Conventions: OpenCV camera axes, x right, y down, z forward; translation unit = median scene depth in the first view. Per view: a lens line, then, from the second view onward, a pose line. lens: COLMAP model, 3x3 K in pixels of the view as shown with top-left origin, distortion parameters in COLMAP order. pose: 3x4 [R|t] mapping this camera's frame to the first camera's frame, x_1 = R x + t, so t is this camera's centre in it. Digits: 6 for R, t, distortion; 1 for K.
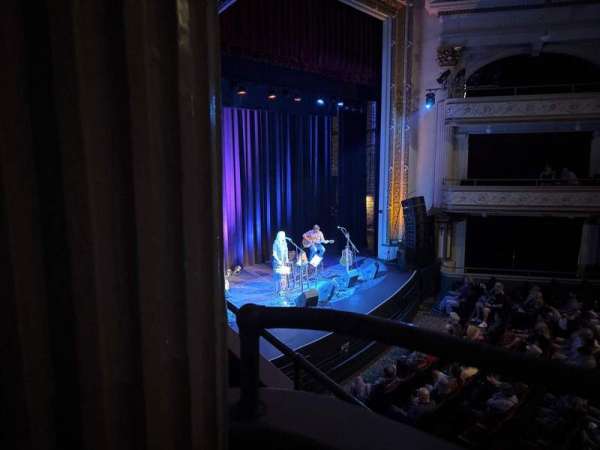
lens RADIAL K [[454.1, 0, 306.6], [0, 454.1, 224.9], [0, 0, 1]] dist [0.036111, -0.020310]
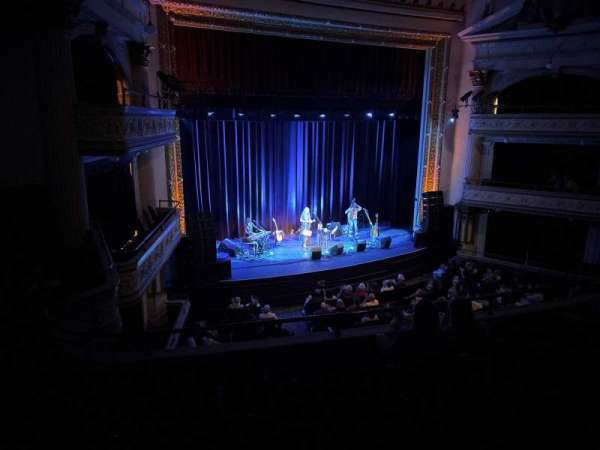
lens RADIAL K [[454.1, 0, 302.6], [0, 454.1, 227.9], [0, 0, 1]] dist [0.036111, -0.020310]
pose [[0.914242, 0.113317, -0.389000, 0.412686], [-0.084293, 0.992282, 0.090946, -0.044702], [0.396303, -0.050356, 0.916738, -0.330456]]
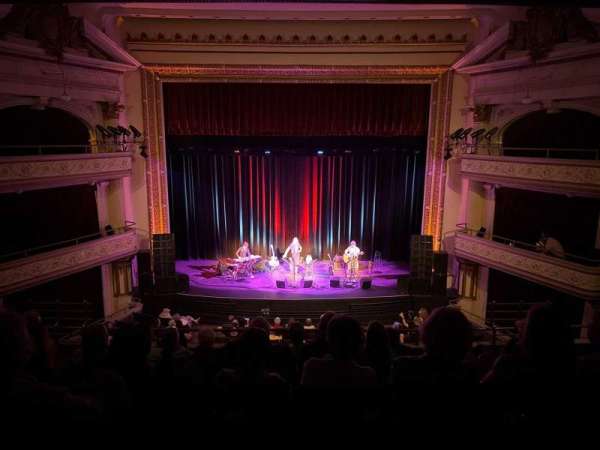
lens RADIAL K [[454.1, 0, 301.2], [0, 454.1, 228.2], [0, 0, 1]] dist [0.036111, -0.020310]
pose [[0.613767, 0.174133, -0.770044, 0.956352], [-0.142149, 0.983807, 0.109172, -0.164628], [0.776584, 0.042455, 0.628581, 0.014874]]
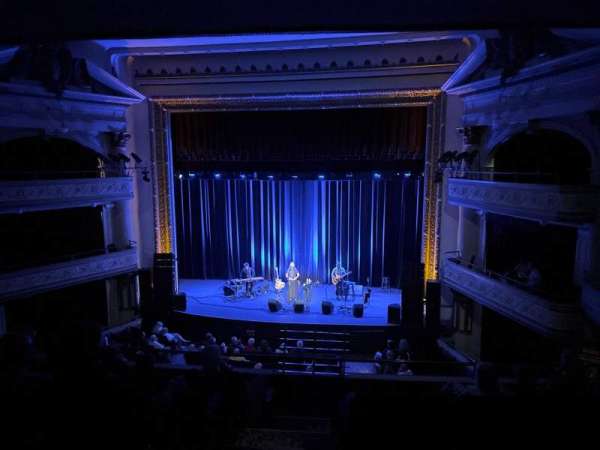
lens RADIAL K [[454.1, 0, 304.4], [0, 454.1, 229.1], [0, 0, 1]] dist [0.036111, -0.020310]
pose [[0.454697, 0.146167, -0.878571, 1.100234], [-0.146642, 0.985265, 0.088024, -0.203573], [0.878491, 0.088811, 0.469431, 0.227464]]
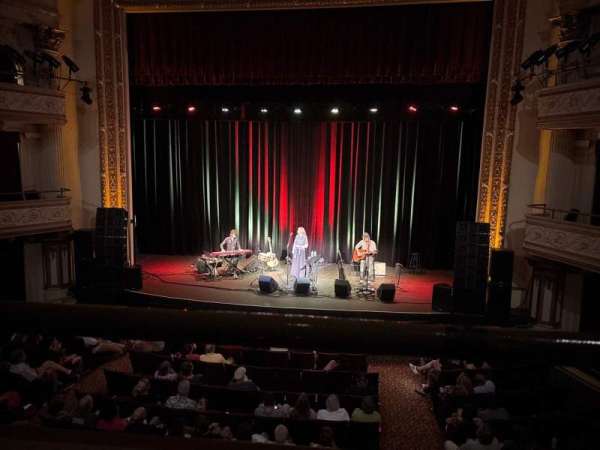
lens RADIAL K [[454.1, 0, 299.4], [0, 454.1, 227.3], [0, 0, 1]] dist [0.036111, -0.020310]
pose [[0.477424, 0.150294, -0.865724, 0.775986], [-0.169779, 0.982475, 0.076933, -0.063419], [0.862115, 0.110252, 0.494573, 0.363456]]
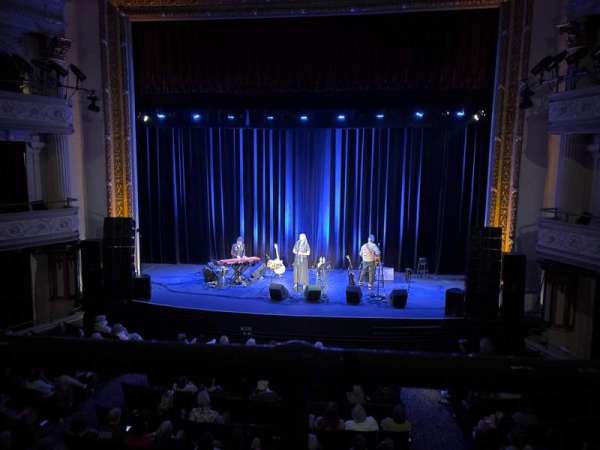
lens RADIAL K [[454.1, 0, 301.8], [0, 454.1, 225.2], [0, 0, 1]] dist [0.036111, -0.020310]
pose [[0.499884, 0.127155, -0.856707, 0.754836], [-0.157351, 0.986036, 0.054537, -0.058114], [0.851679, 0.107541, 0.512911, 0.334753]]
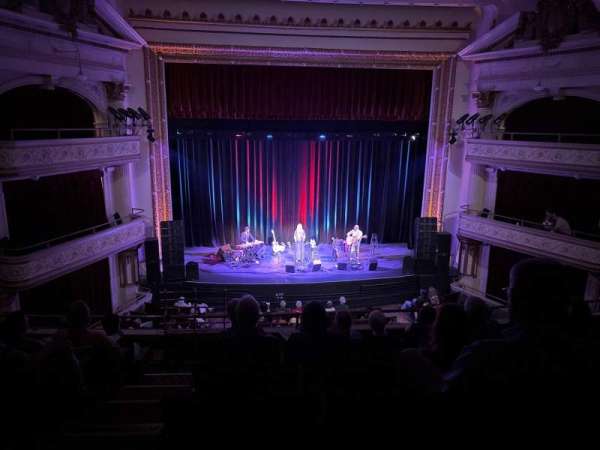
lens RADIAL K [[454.1, 0, 302.8], [0, 454.1, 227.7], [0, 0, 1]] dist [0.036111, -0.020310]
pose [[0.708670, 0.184568, -0.680971, 0.846384], [-0.137048, 0.982804, 0.123753, -0.140385], [0.692101, 0.005626, 0.721779, -0.117368]]
